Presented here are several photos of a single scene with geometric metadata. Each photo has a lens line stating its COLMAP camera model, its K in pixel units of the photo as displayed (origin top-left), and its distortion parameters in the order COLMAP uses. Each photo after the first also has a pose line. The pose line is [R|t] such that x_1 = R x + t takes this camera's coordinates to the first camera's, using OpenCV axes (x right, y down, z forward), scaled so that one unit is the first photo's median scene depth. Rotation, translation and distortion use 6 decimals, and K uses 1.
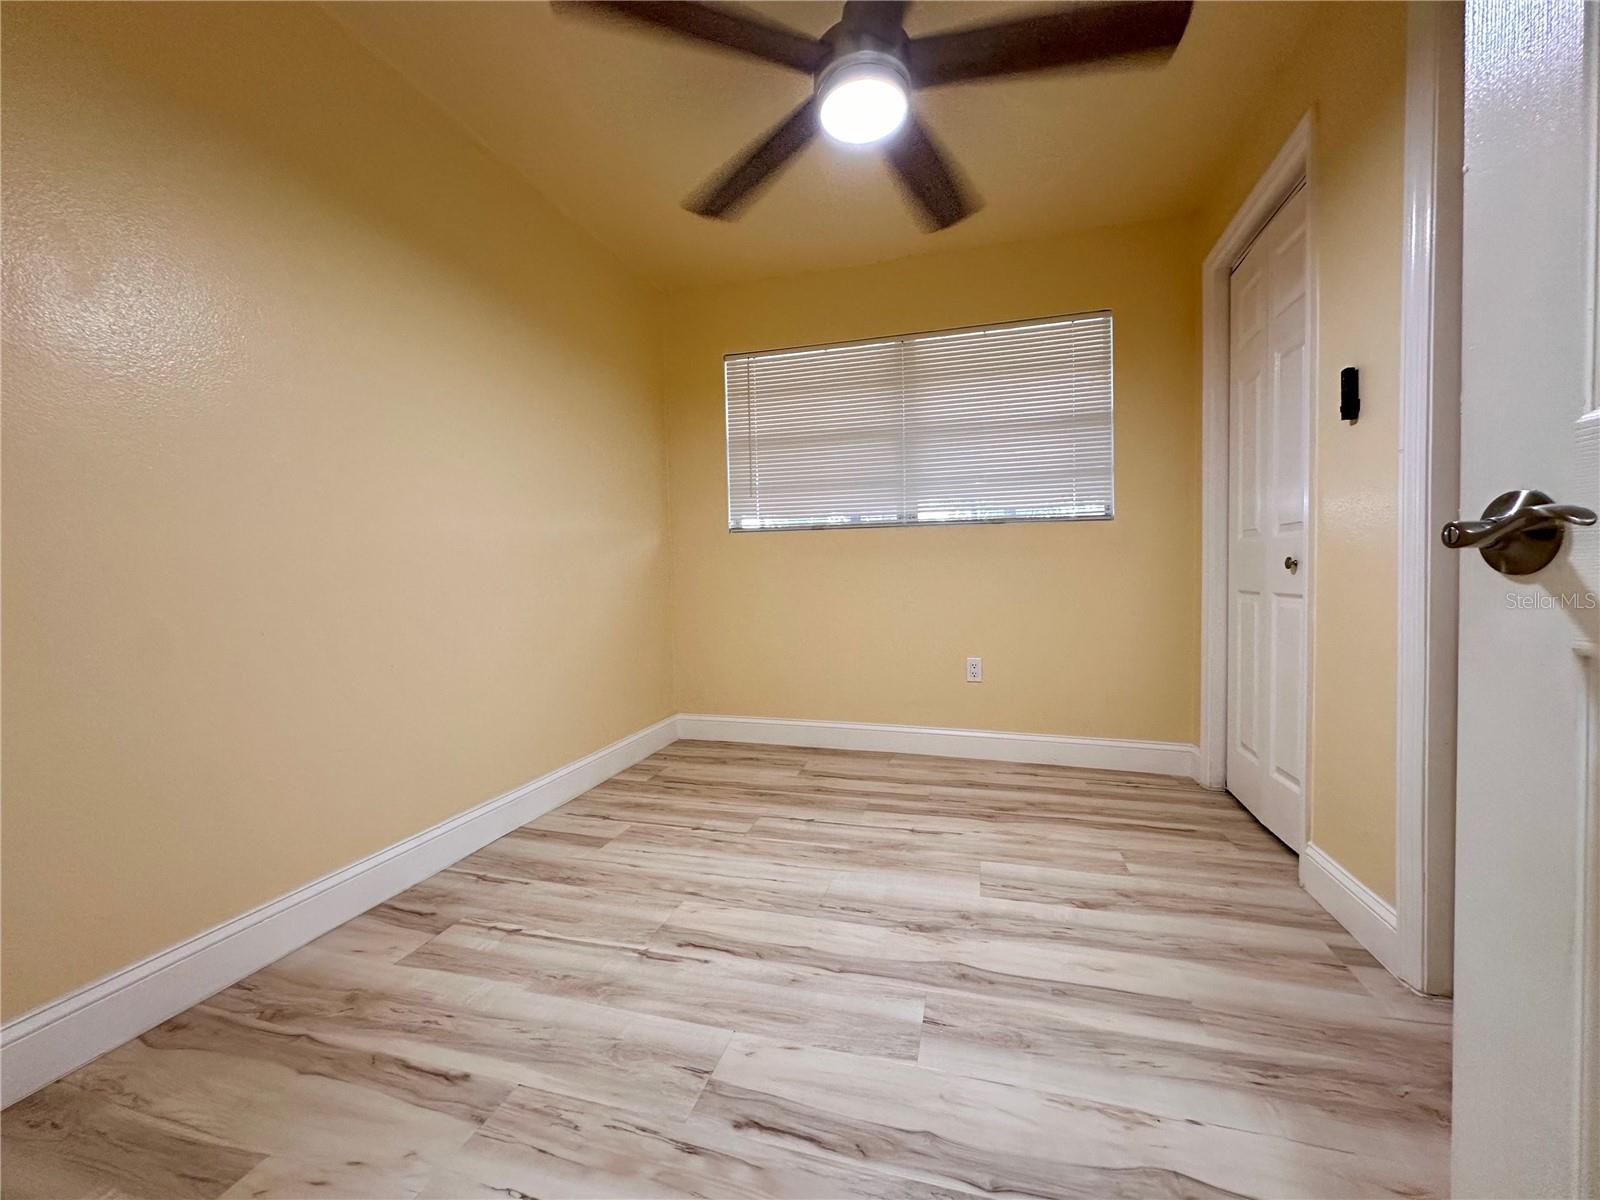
lens RADIAL K [[639.1, 0, 800.0], [0, 639.1, 600.0], [0, 0, 1]] dist [0.001327, -0.000030]
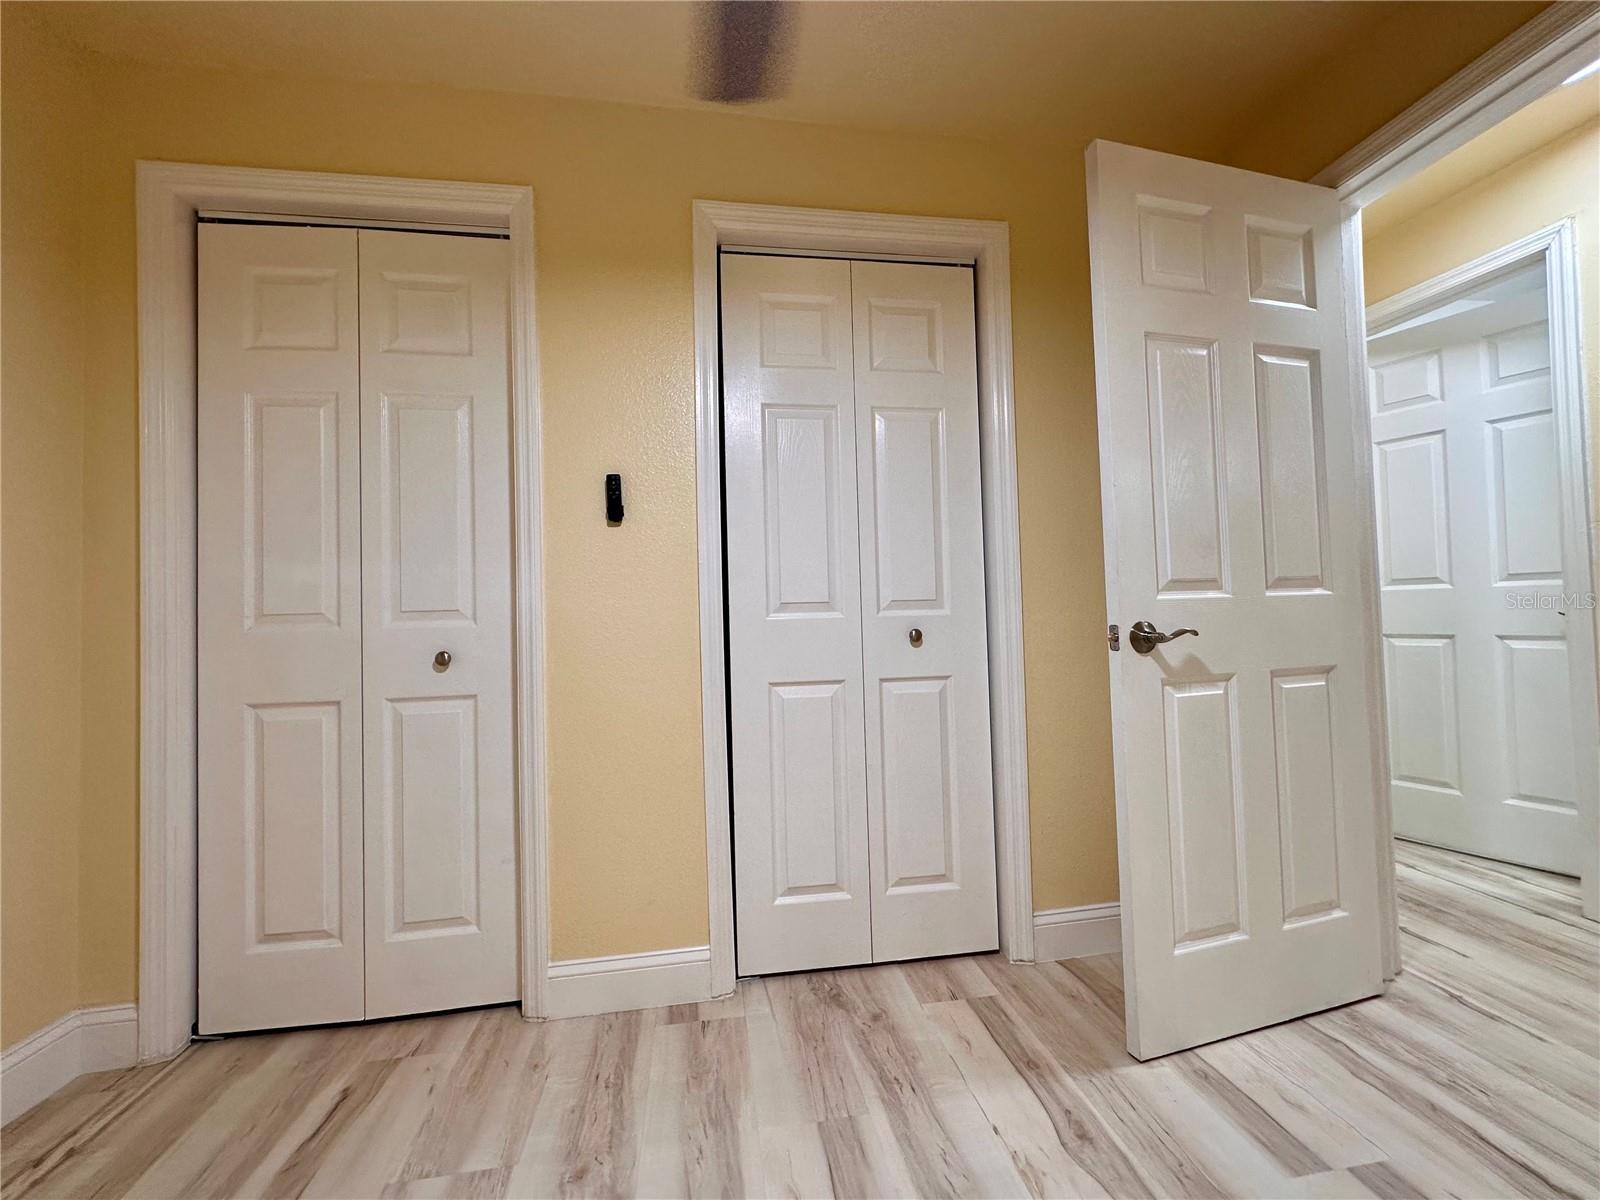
lens RADIAL K [[639.1, 0, 800.0], [0, 639.1, 600.0], [0, 0, 1]] dist [0.001327, -0.000030]
pose [[-0.415706, 0.055878, 0.907781, -0.203948], [0.070969, 0.997061, -0.028874, -0.084719], [-0.906726, 0.052421, -0.418449, 1.007343]]
